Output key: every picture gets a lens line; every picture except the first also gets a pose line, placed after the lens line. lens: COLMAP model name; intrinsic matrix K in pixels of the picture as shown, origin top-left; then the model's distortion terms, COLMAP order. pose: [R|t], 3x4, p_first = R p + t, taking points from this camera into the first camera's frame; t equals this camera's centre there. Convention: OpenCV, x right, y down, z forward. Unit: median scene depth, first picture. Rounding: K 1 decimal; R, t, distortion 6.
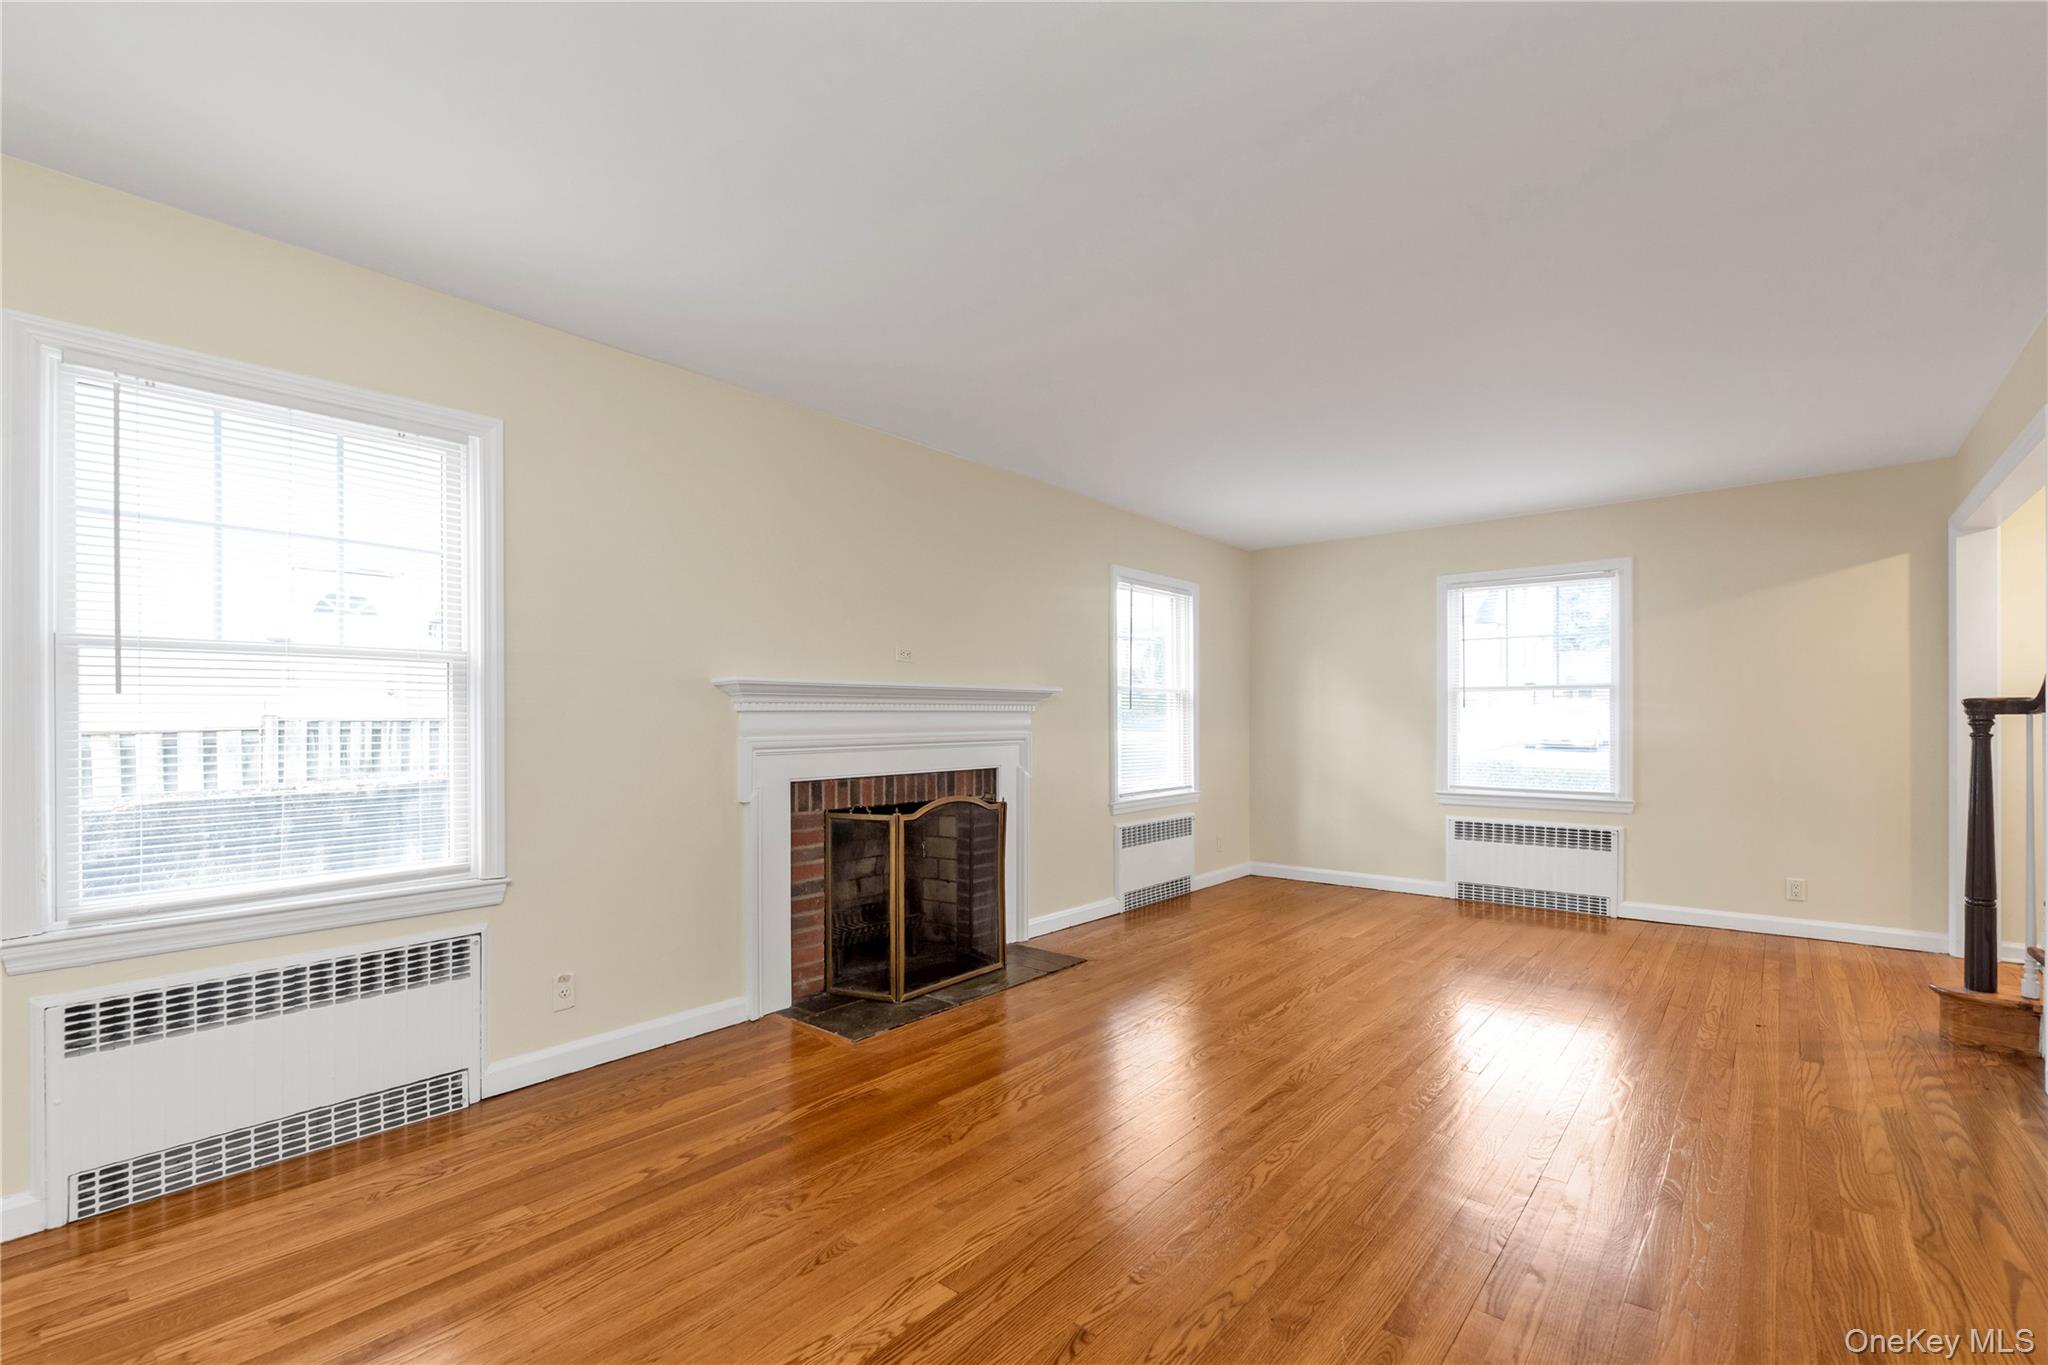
lens RADIAL K [[902.2, 0, 1024.9], [0, 902.2, 710.9], [0, 0, 1]] dist [0.000885, 0.000017]
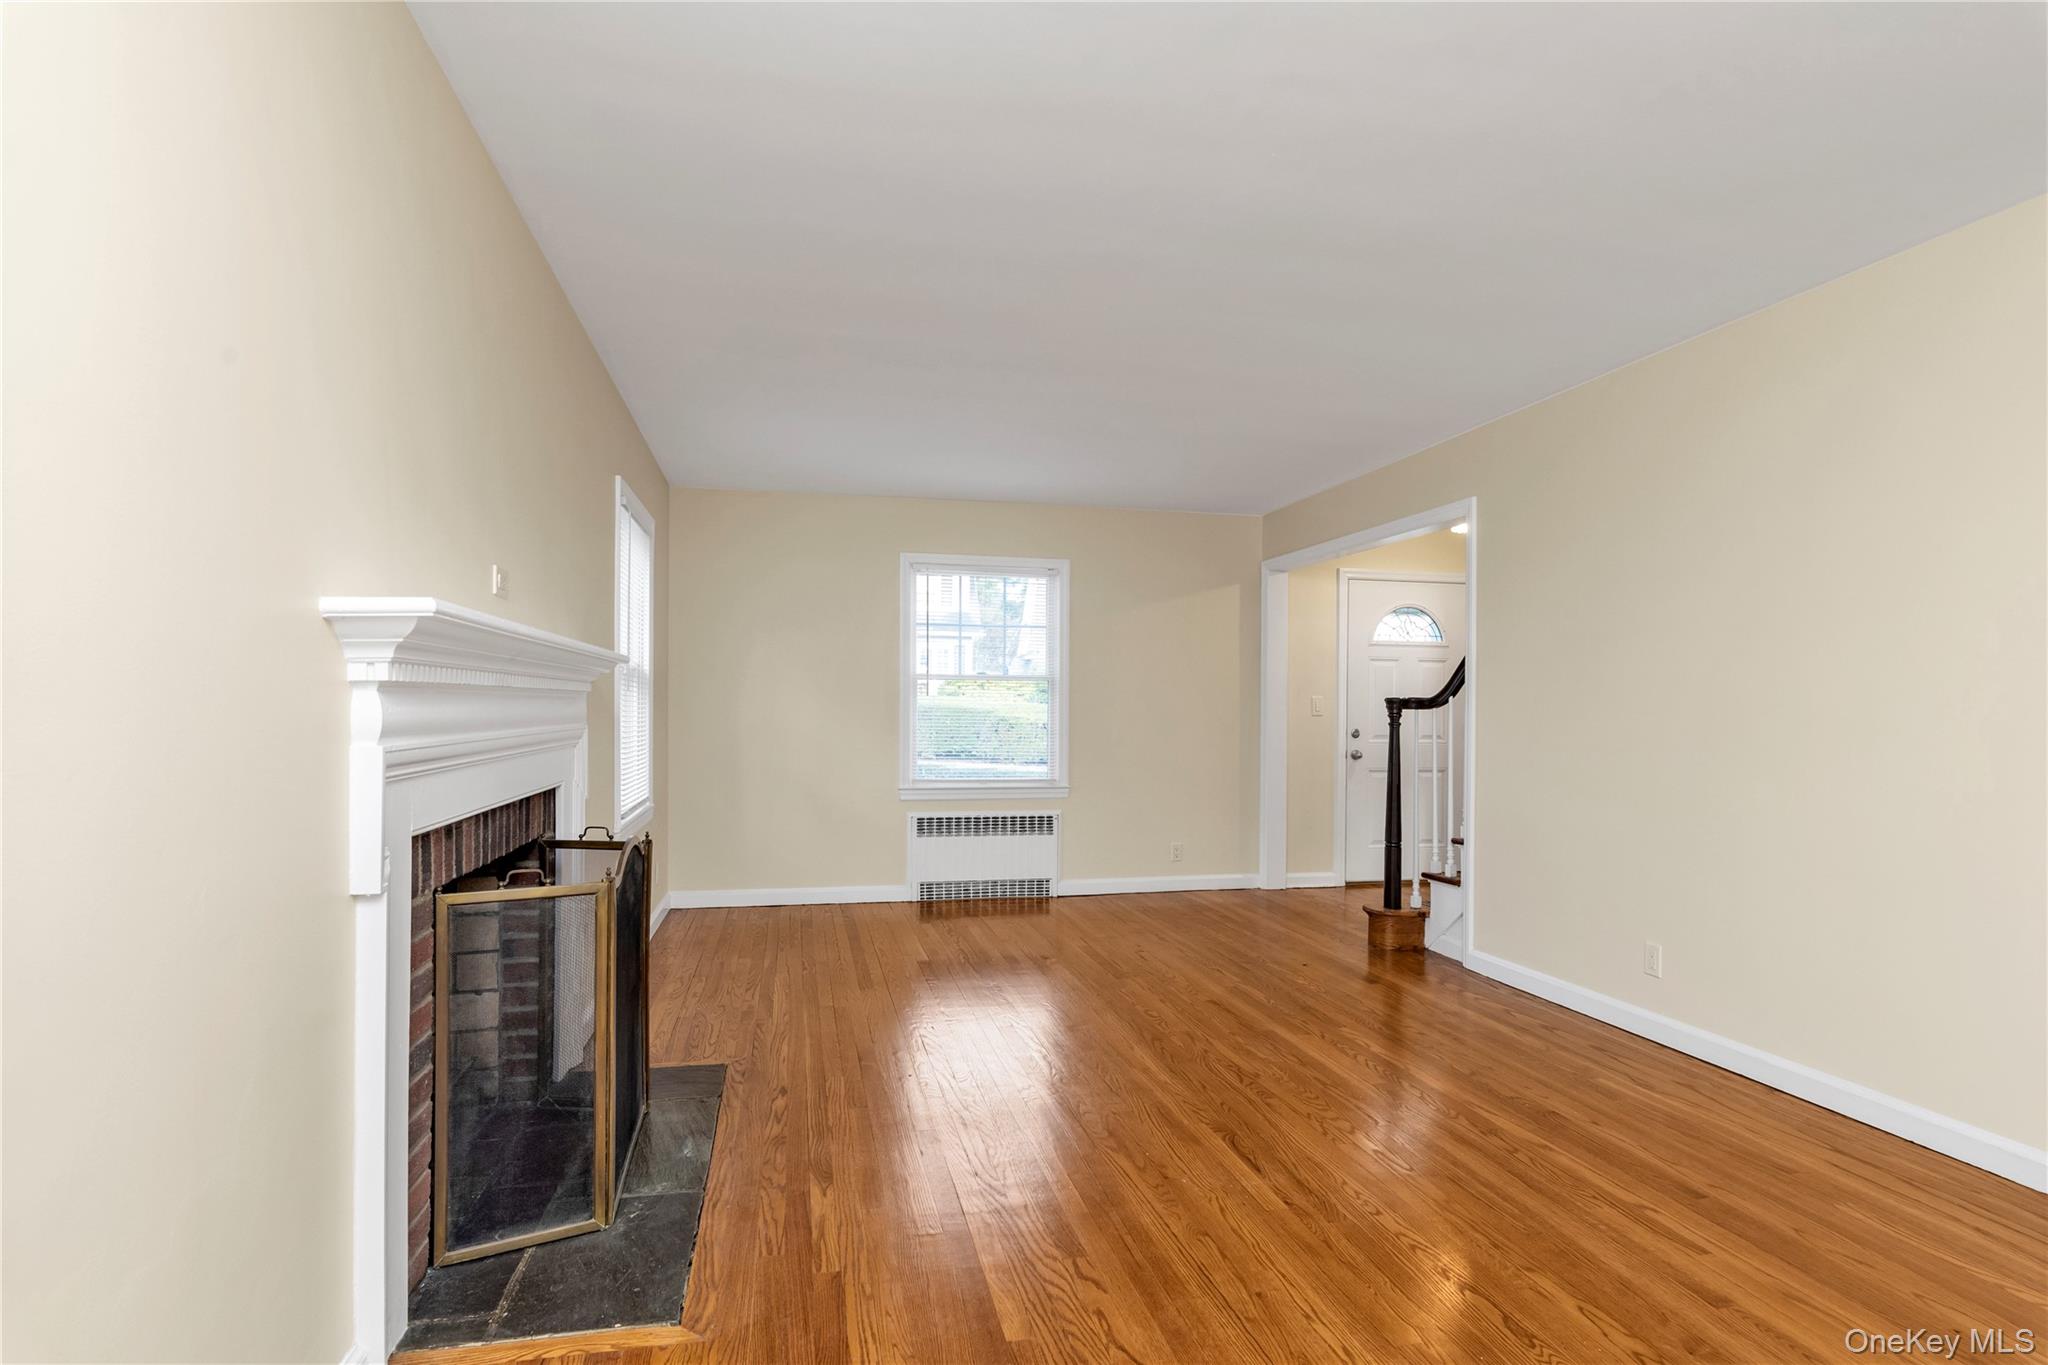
lens RADIAL K [[1031.5, 0, 1024.0], [0, 1031.5, 682.5], [0, 0, 1]] dist [0.014656, 0.000089]
pose [[0.612257, 0.027447, 0.790182, -0.362932], [-0.016854, 0.999623, -0.021663, 0.004728], [-0.790479, -0.000055, 0.612489, 0.314034]]
